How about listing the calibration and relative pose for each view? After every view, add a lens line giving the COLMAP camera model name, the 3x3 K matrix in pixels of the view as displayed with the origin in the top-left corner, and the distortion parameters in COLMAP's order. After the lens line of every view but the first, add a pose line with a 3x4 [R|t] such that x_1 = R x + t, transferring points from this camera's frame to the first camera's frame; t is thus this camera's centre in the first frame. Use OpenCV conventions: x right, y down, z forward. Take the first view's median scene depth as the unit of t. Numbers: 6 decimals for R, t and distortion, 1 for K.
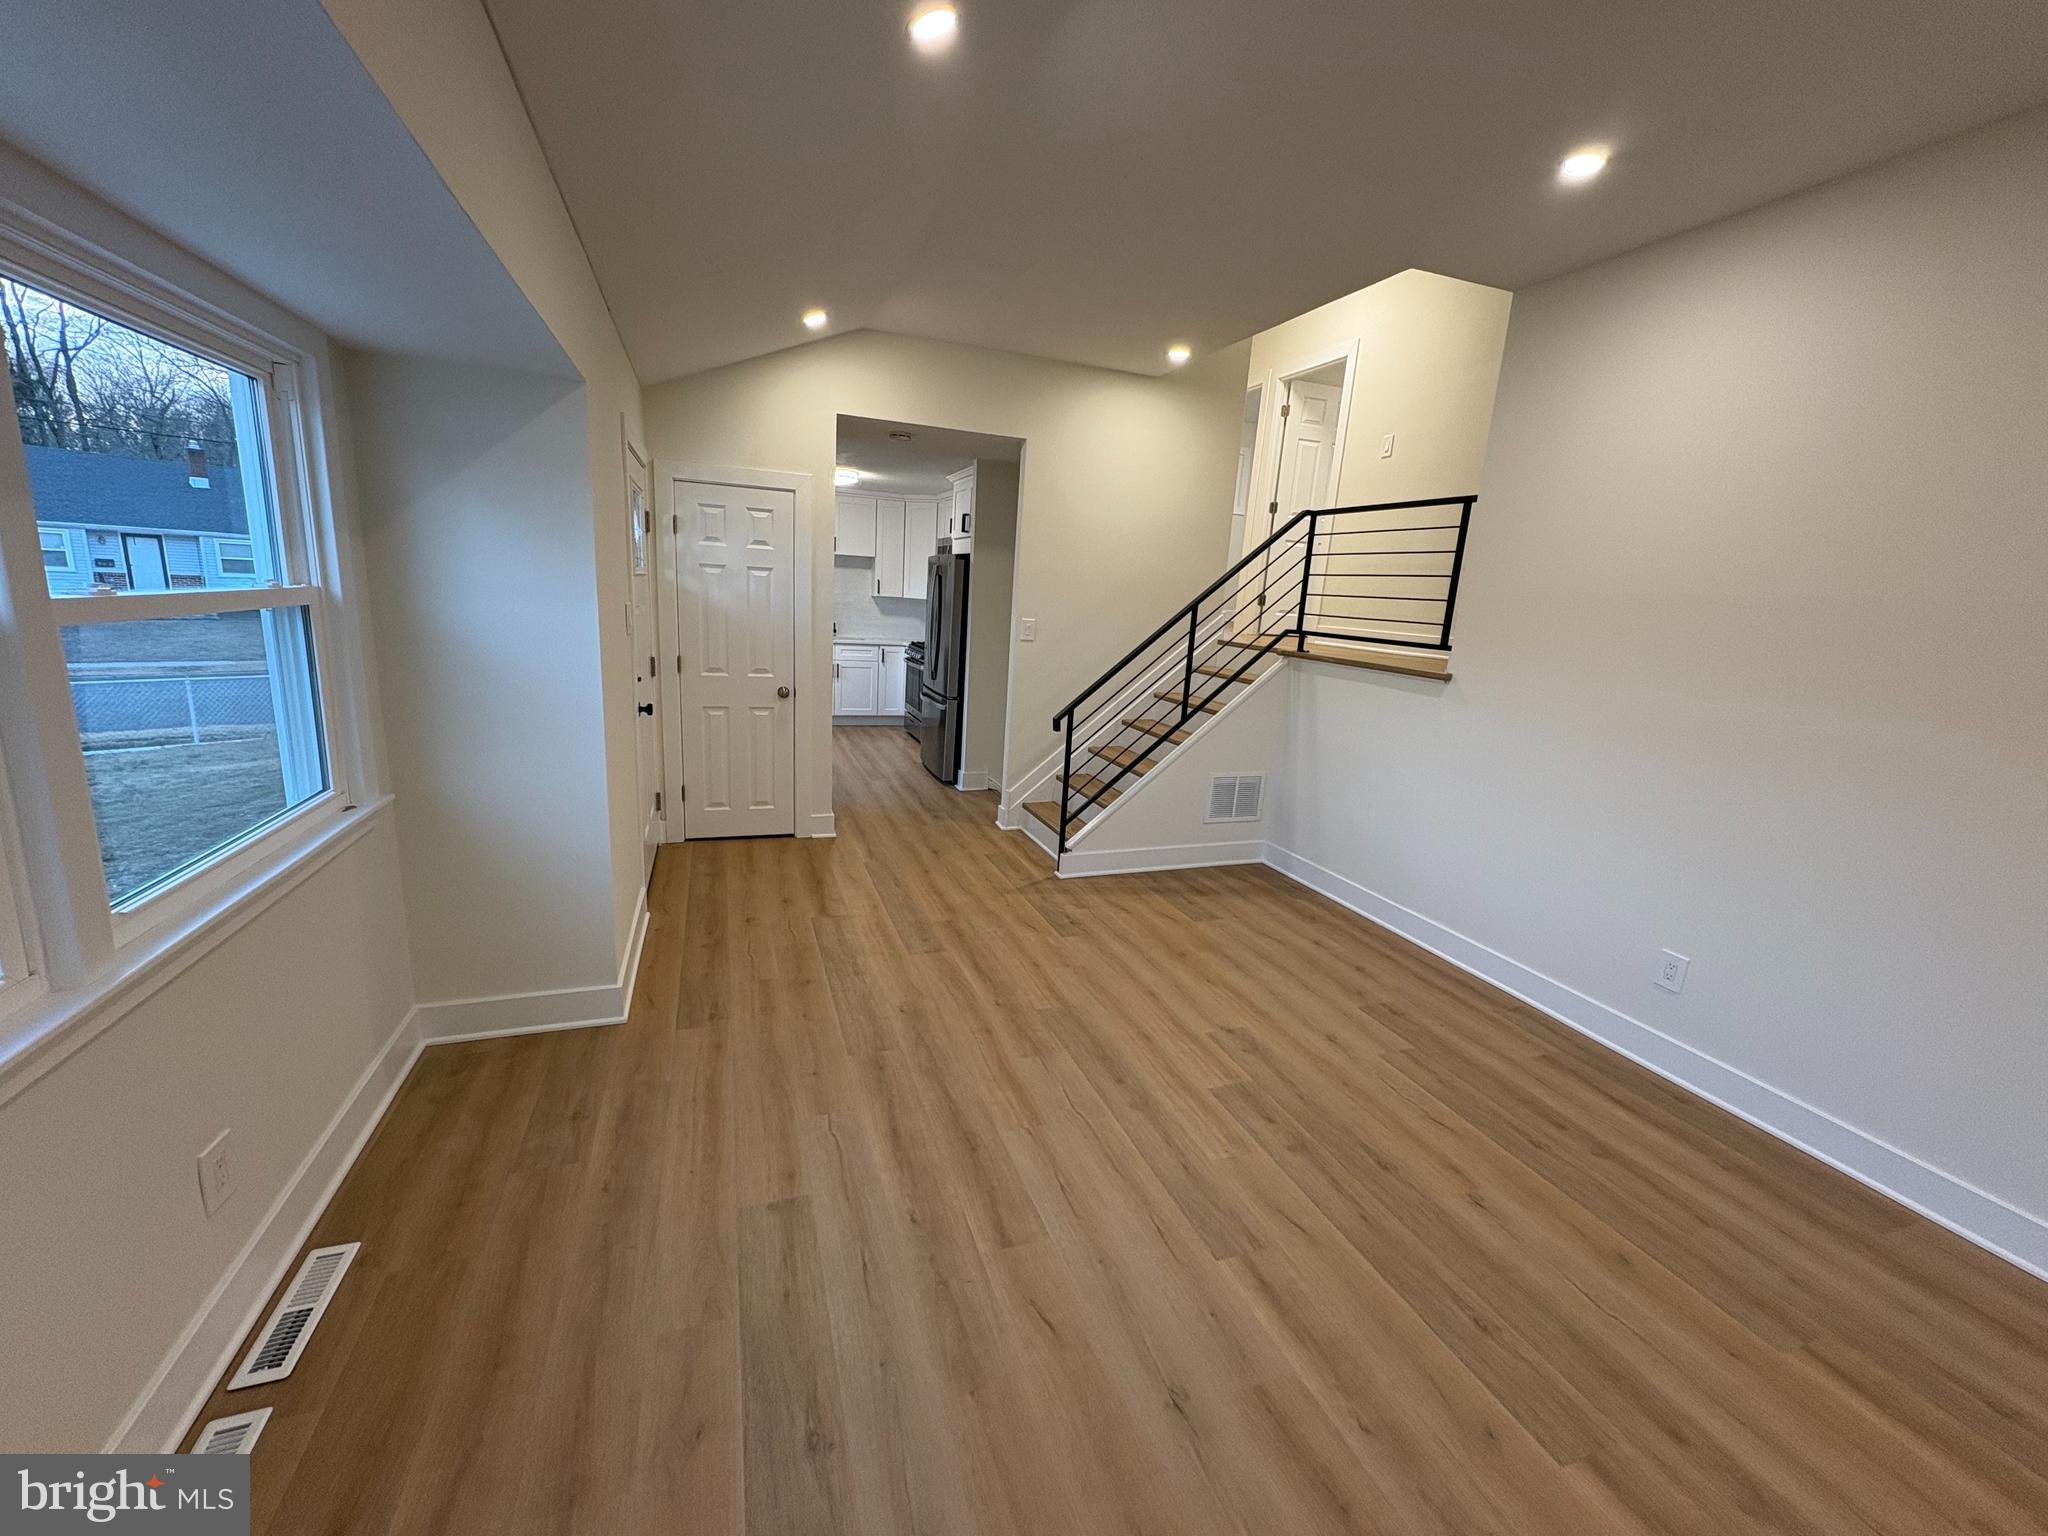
lens RADIAL K [[811.1, 0, 1029.7], [0, 811.1, 765.6], [0, 0, 1]] dist [-0.001206, 0.001322]
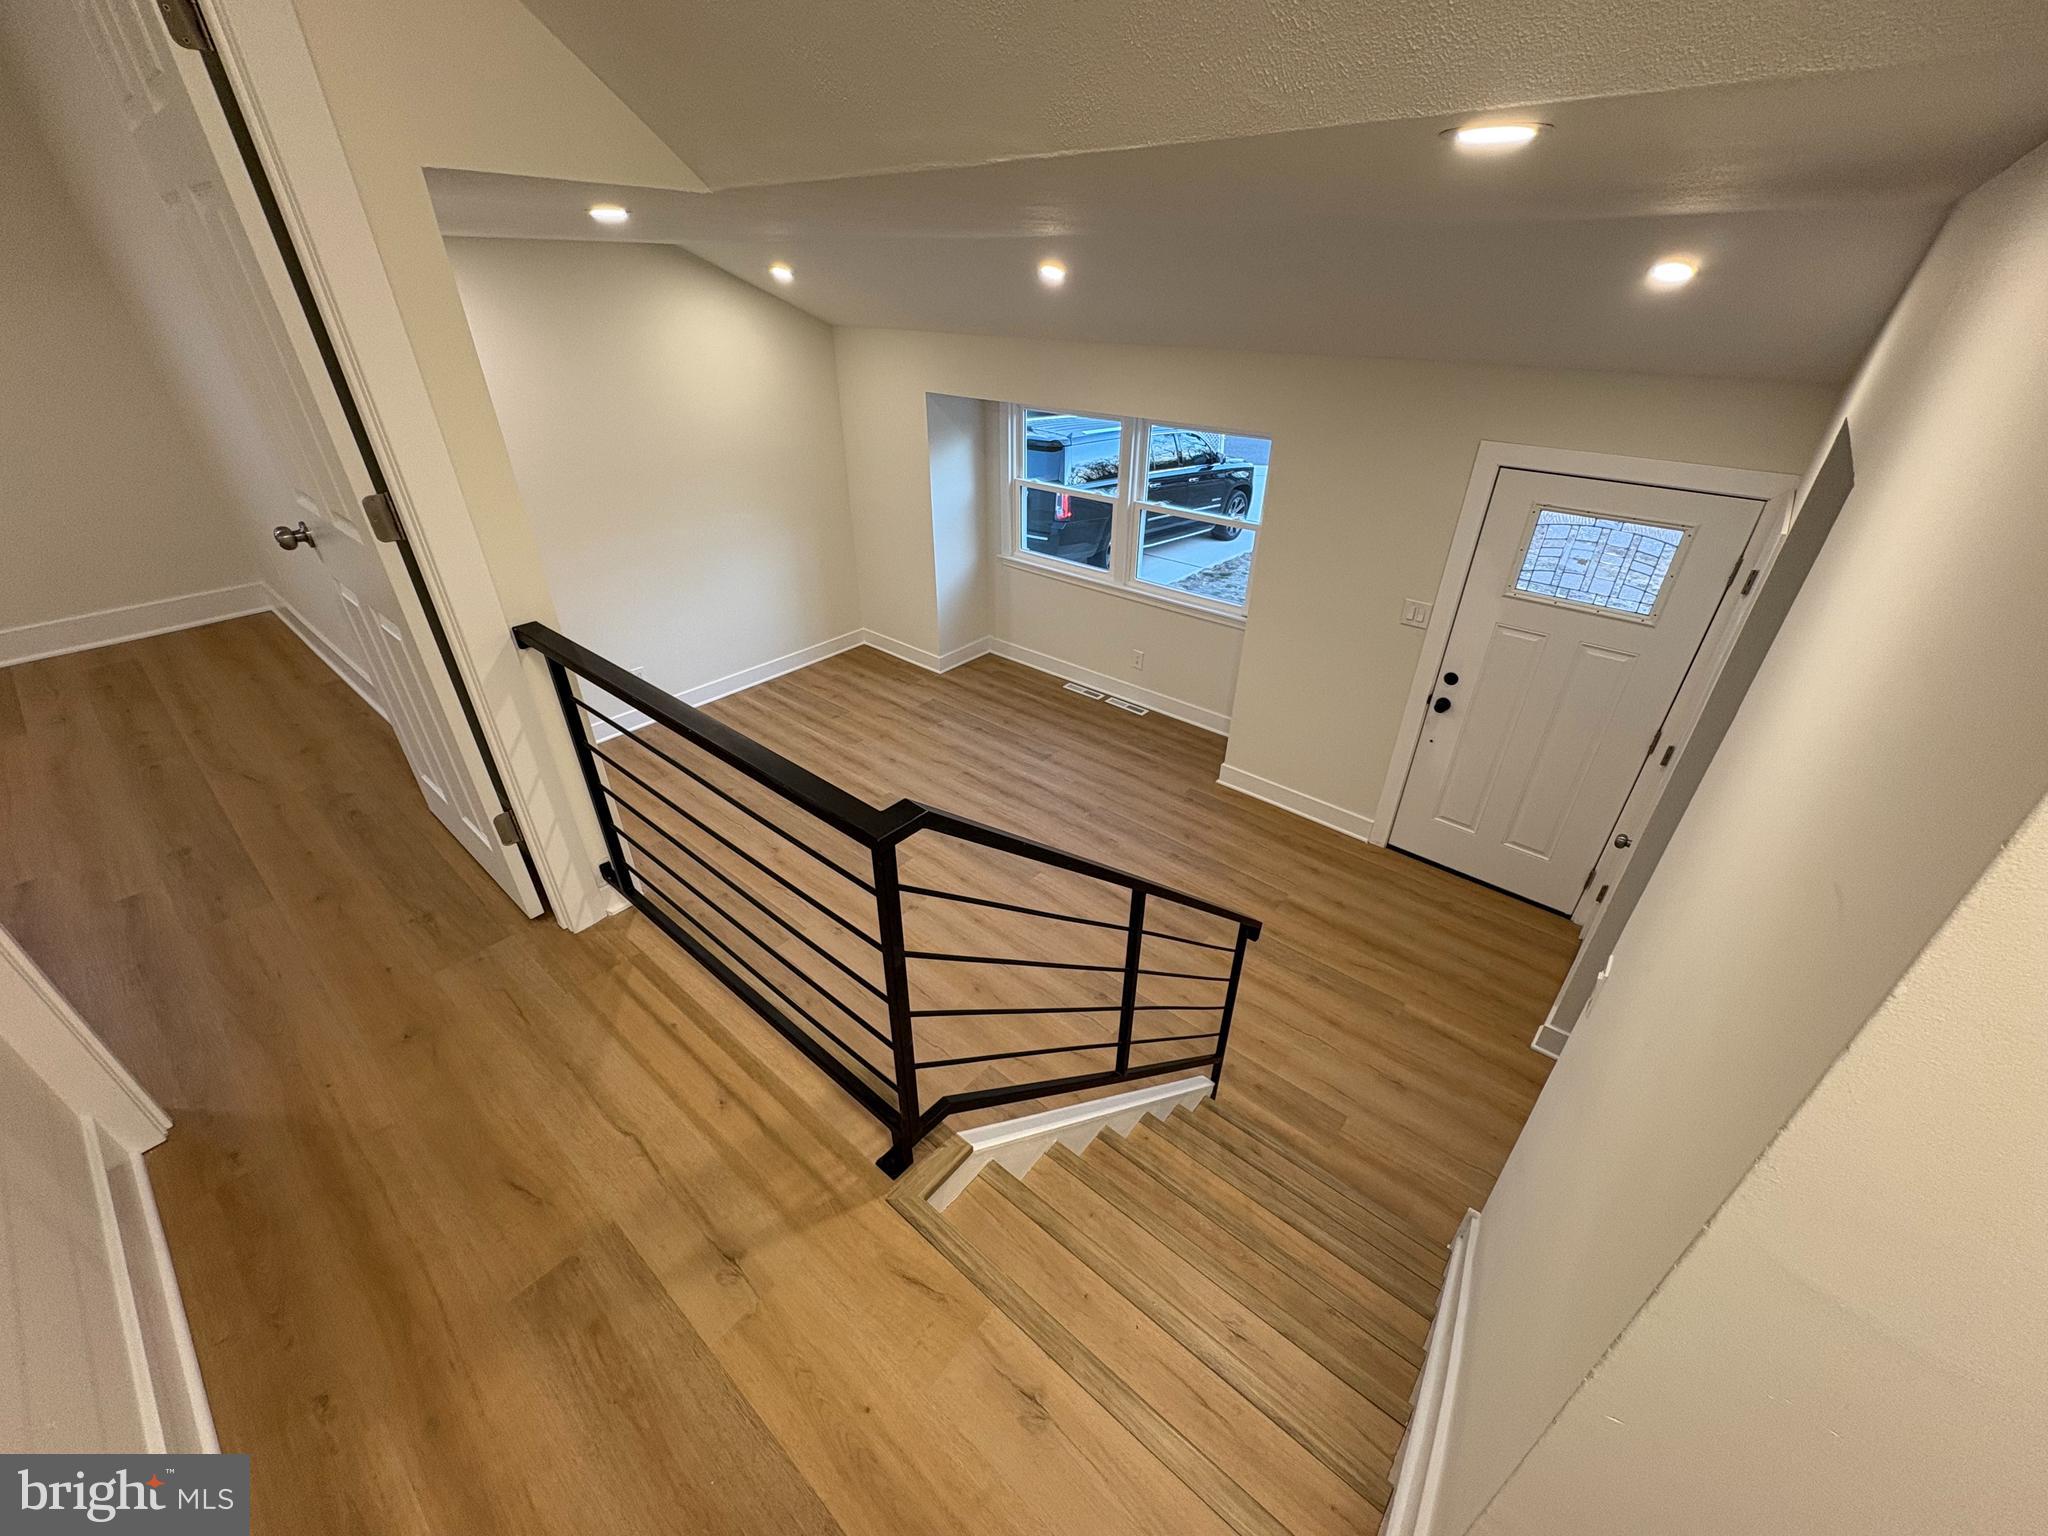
lens RADIAL K [[811.1, 0, 1023.0], [0, 811.1, 766.2], [0, 0, 1]] dist [-0.001206, 0.001322]
pose [[-0.873523, 0.194018, -0.446447, 0.660495], [-0.159645, 0.752229, 0.639269, -0.772378], [0.459861, 0.629689, -0.626115, 1.829212]]
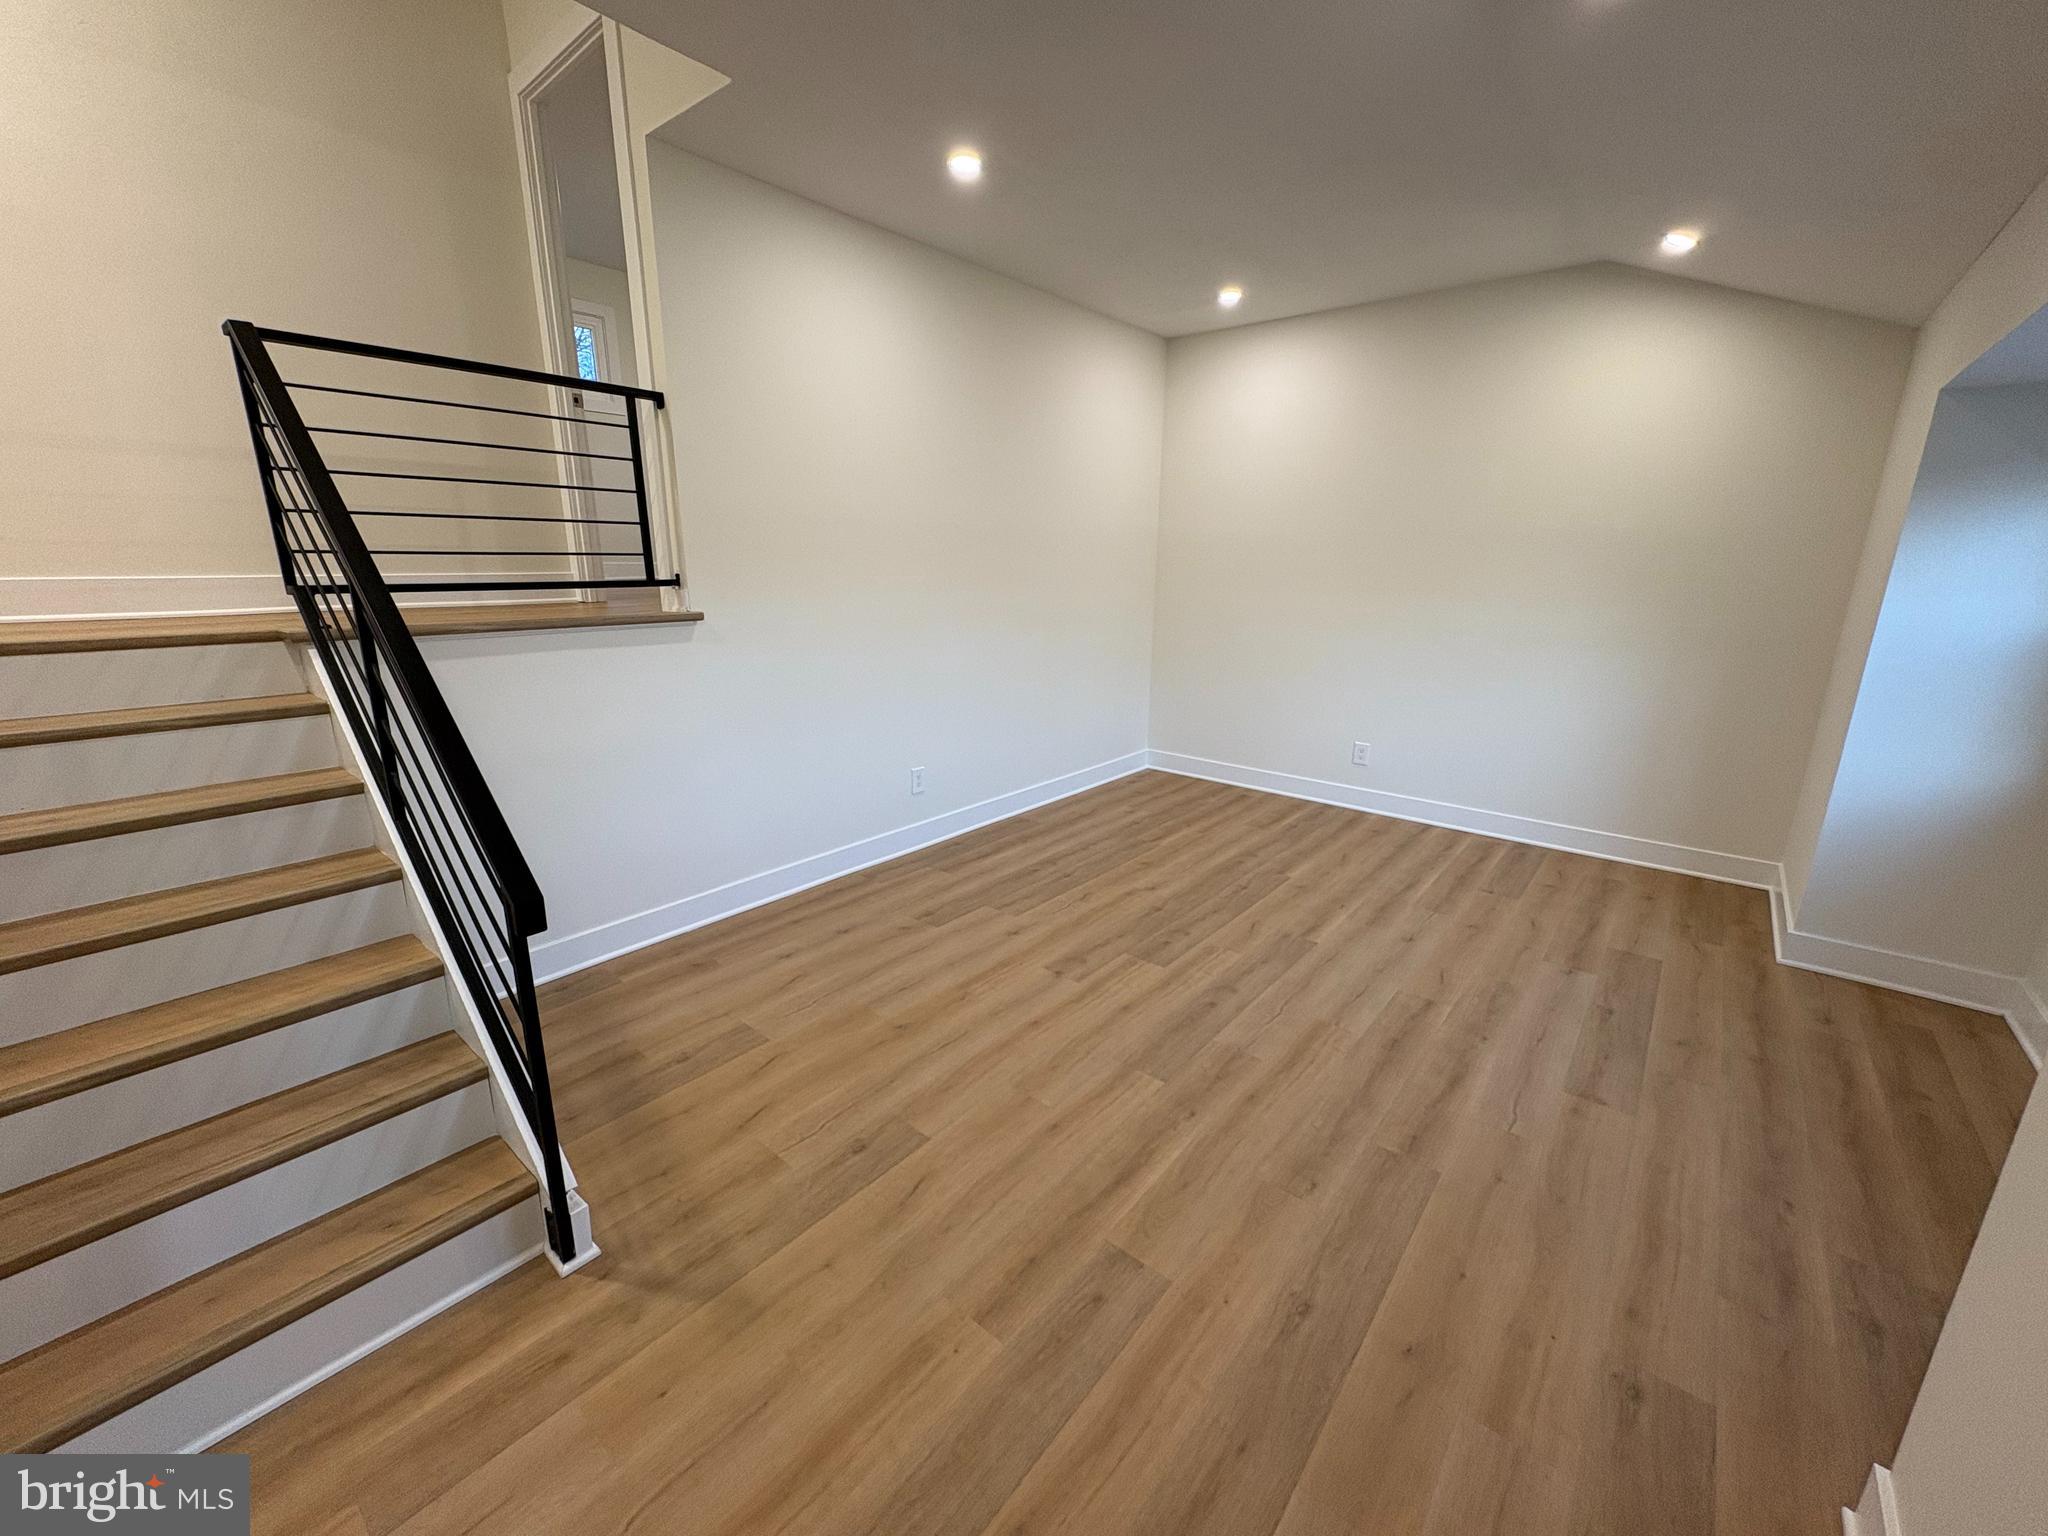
lens RADIAL K [[811.1, 0, 1021.3], [0, 811.1, 766.2], [0, 0, 1]] dist [-0.001206, 0.001322]
pose [[-0.487101, -0.281594, 0.826702, -0.505695], [0.147798, 0.906360, 0.395812, -0.321217], [-0.860748, 0.314986, -0.399870, 1.392617]]
